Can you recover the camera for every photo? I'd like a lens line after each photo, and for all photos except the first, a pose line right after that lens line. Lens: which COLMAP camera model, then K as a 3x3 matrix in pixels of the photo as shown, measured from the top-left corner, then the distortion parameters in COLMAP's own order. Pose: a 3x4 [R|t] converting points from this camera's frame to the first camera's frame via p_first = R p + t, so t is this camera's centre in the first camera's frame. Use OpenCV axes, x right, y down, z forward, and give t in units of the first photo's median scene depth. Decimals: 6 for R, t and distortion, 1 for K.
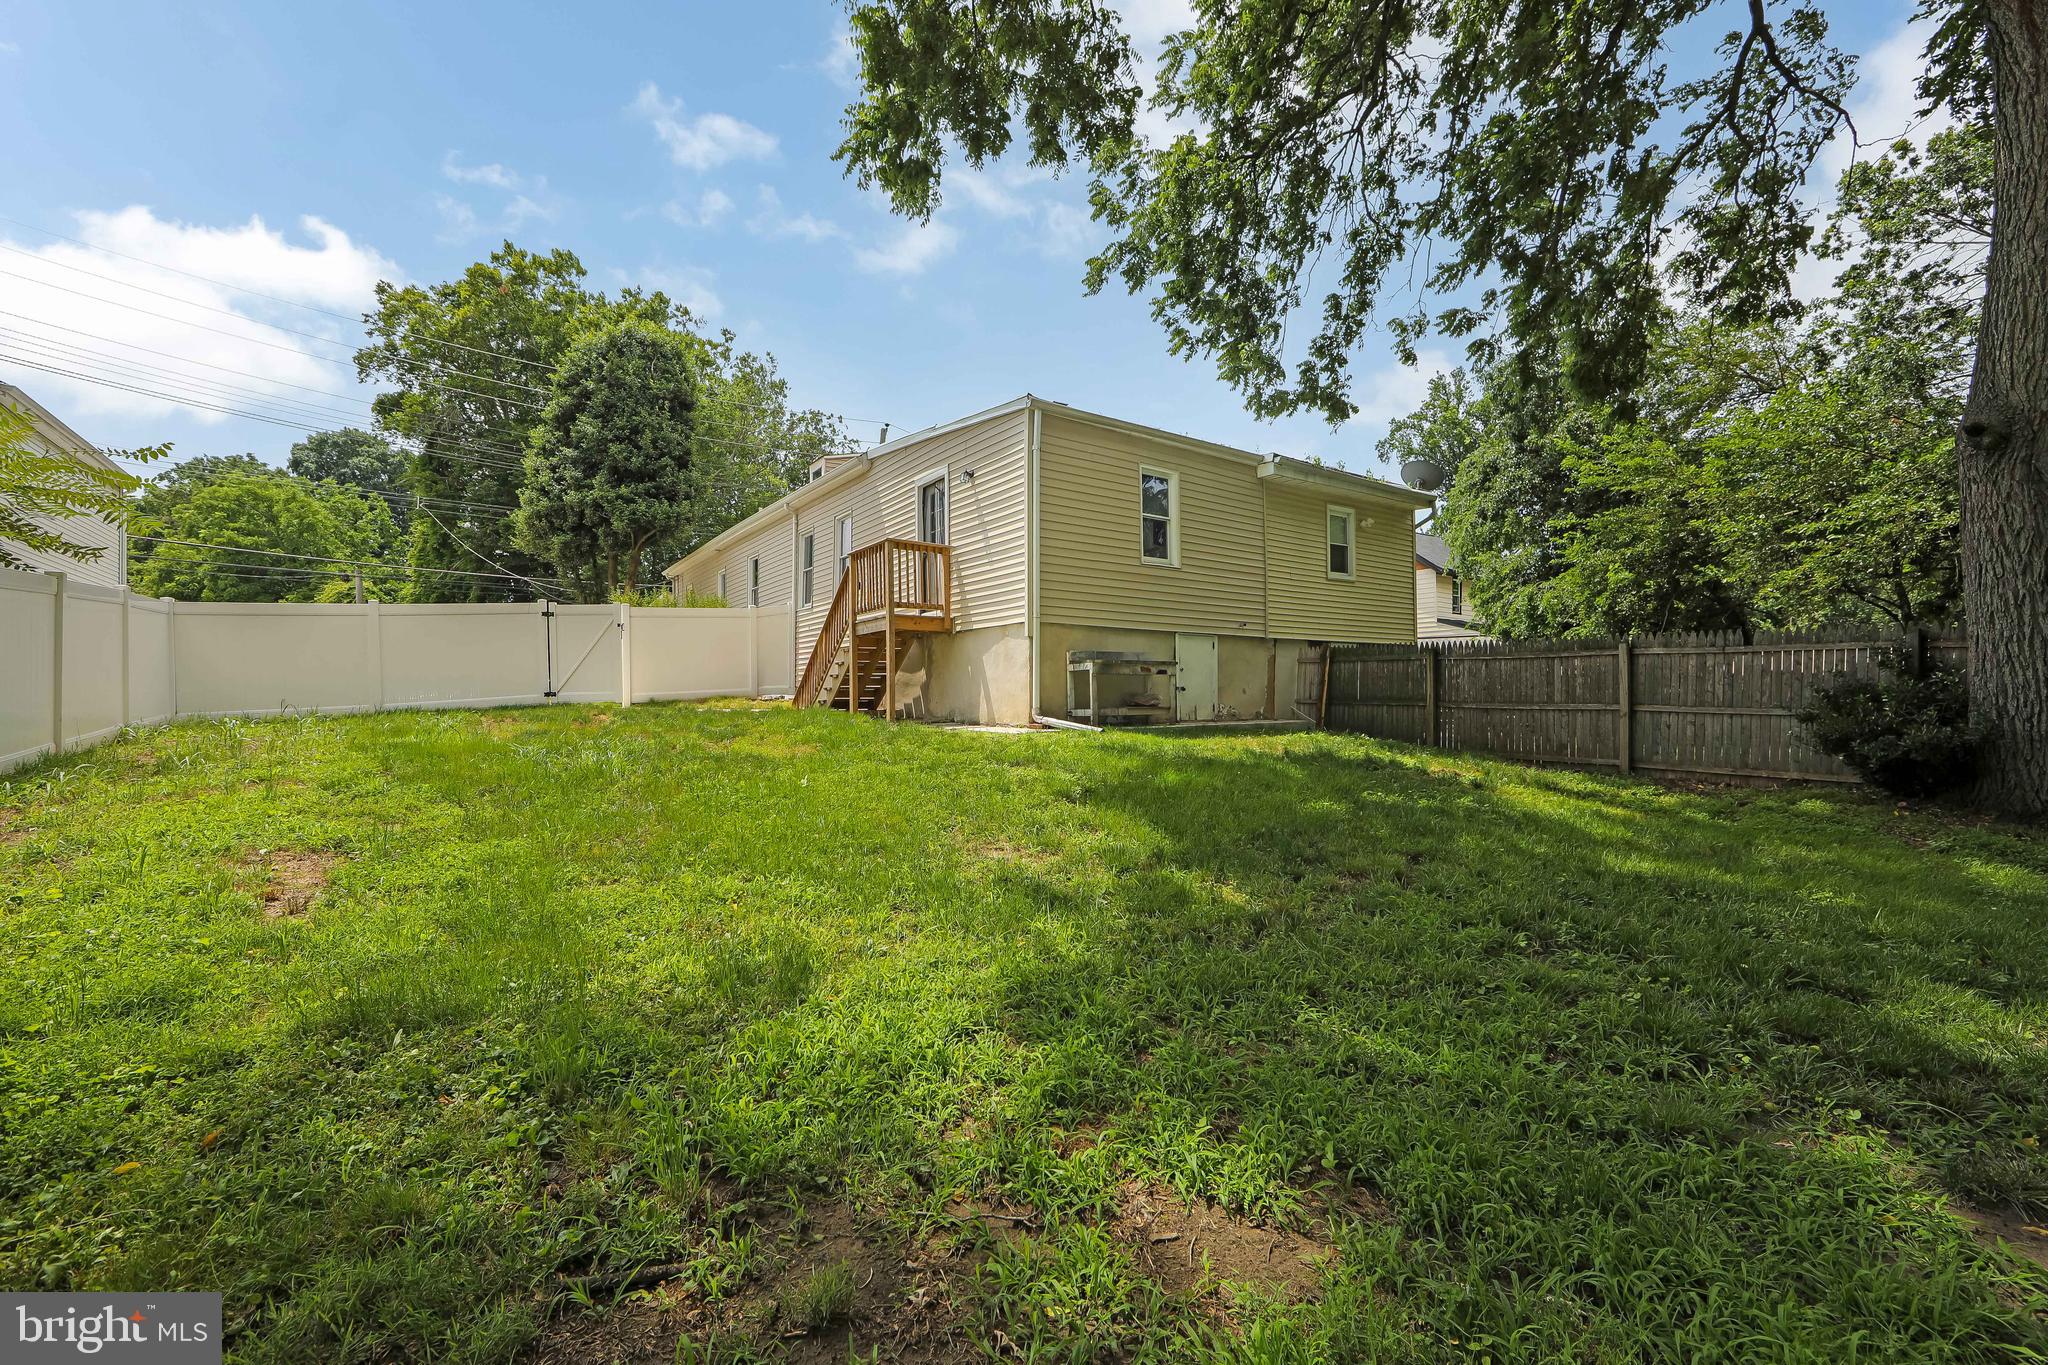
lens RADIAL K [[840.6, 0, 1032.6], [0, 840.6, 680.2], [0, 0, 1]] dist [-0.003771, -0.000285]
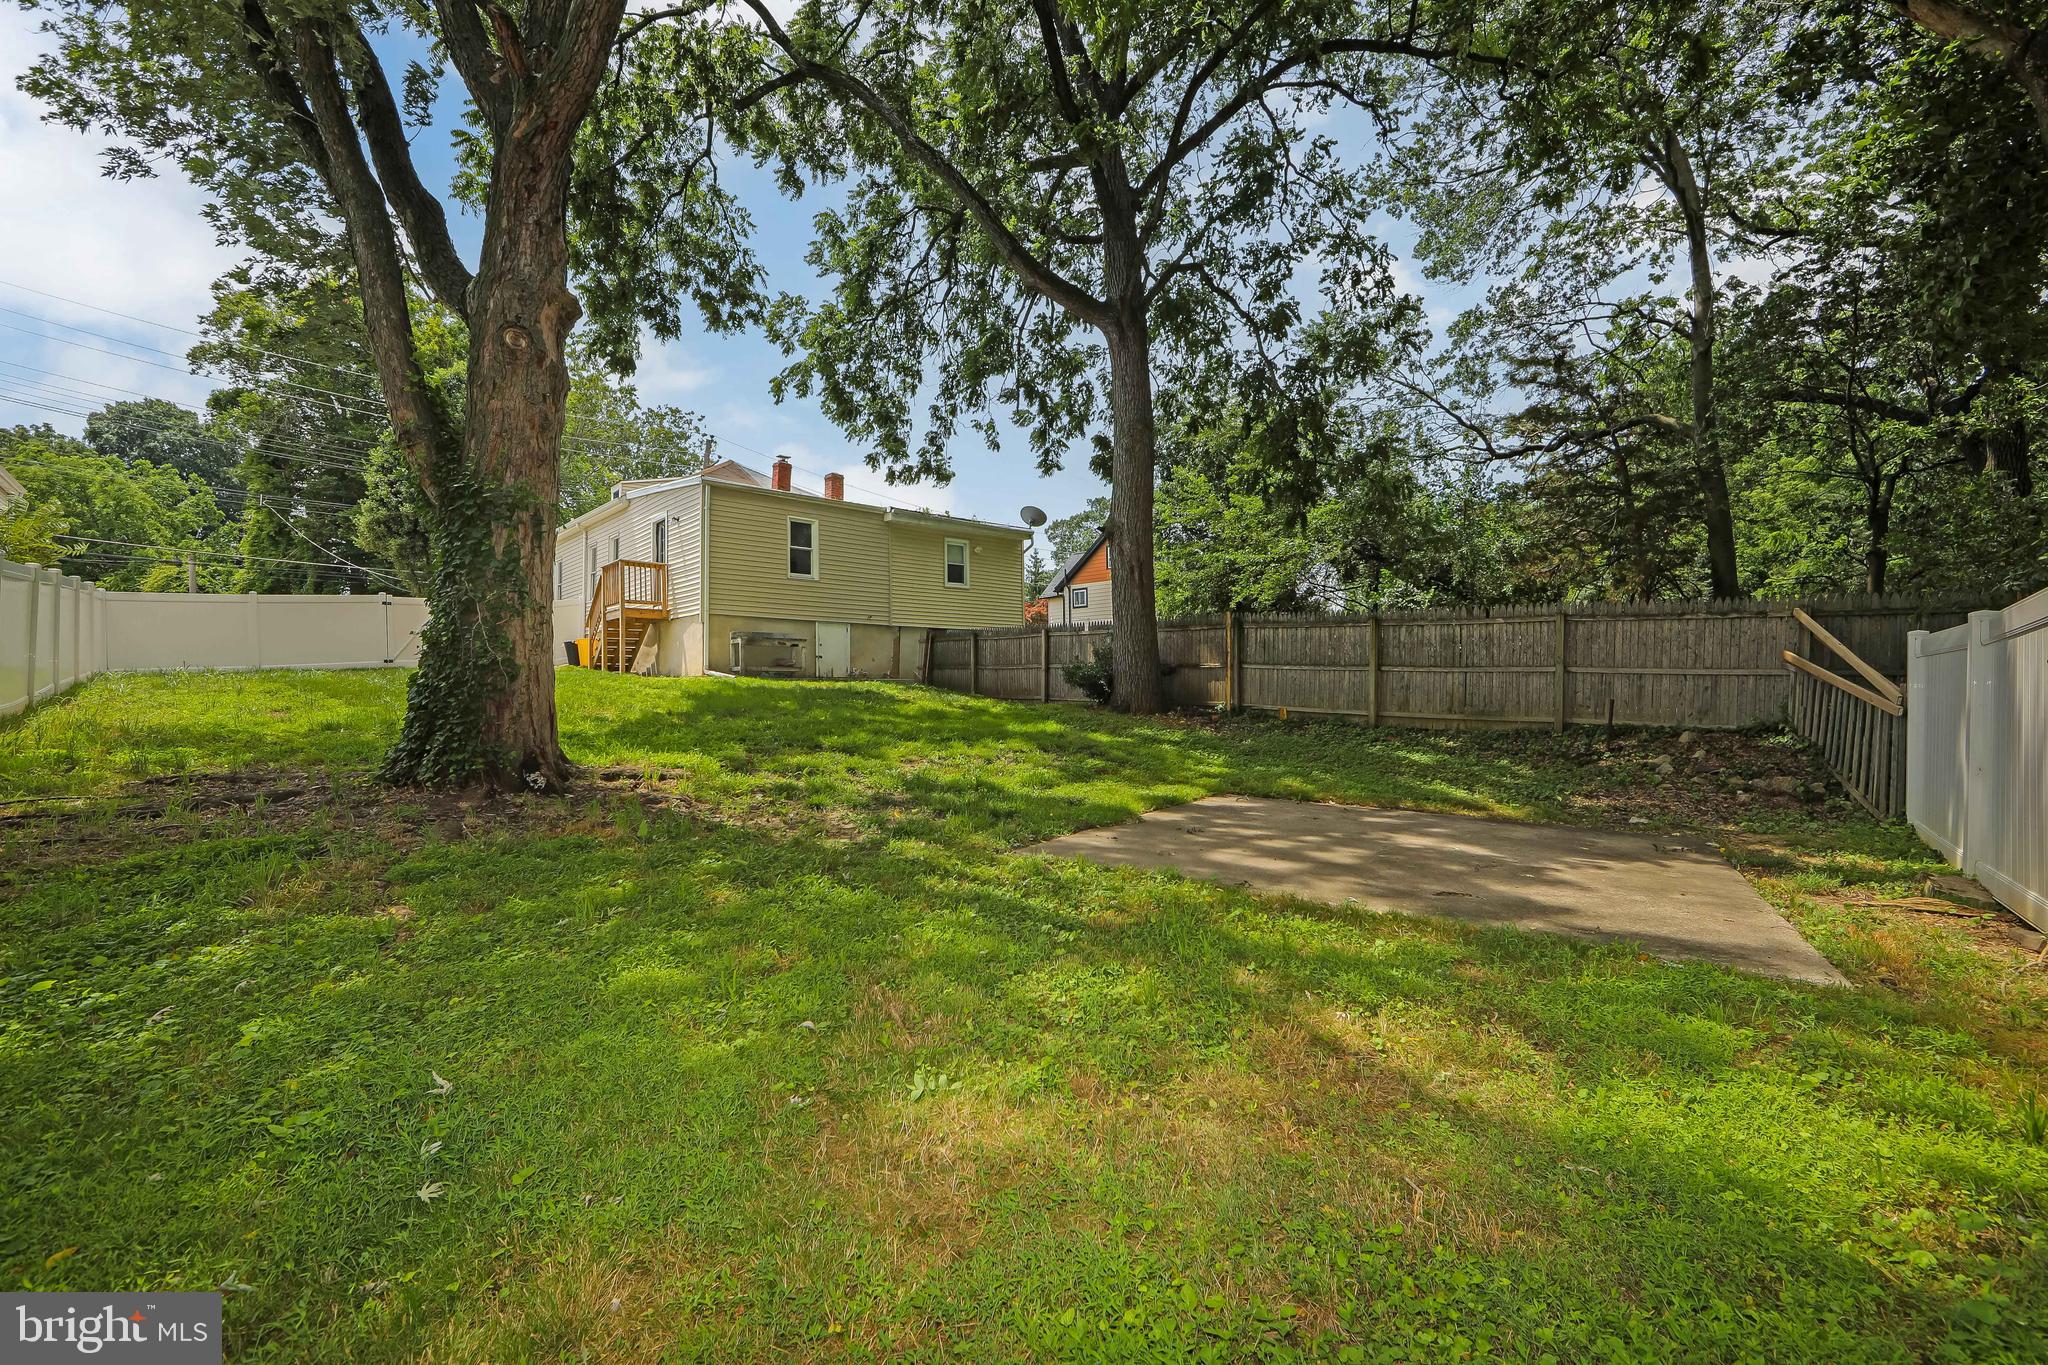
lens RADIAL K [[840.6, 0, 1015.3], [0, 840.6, 678.7], [0, 0, 1]] dist [-0.003771, -0.000285]
pose [[0.992784, 0.003010, 0.119882, 0.293938], [-0.003893, 0.999967, 0.007132, 0.032054], [-0.119857, -0.007547, 0.992762, -0.511649]]
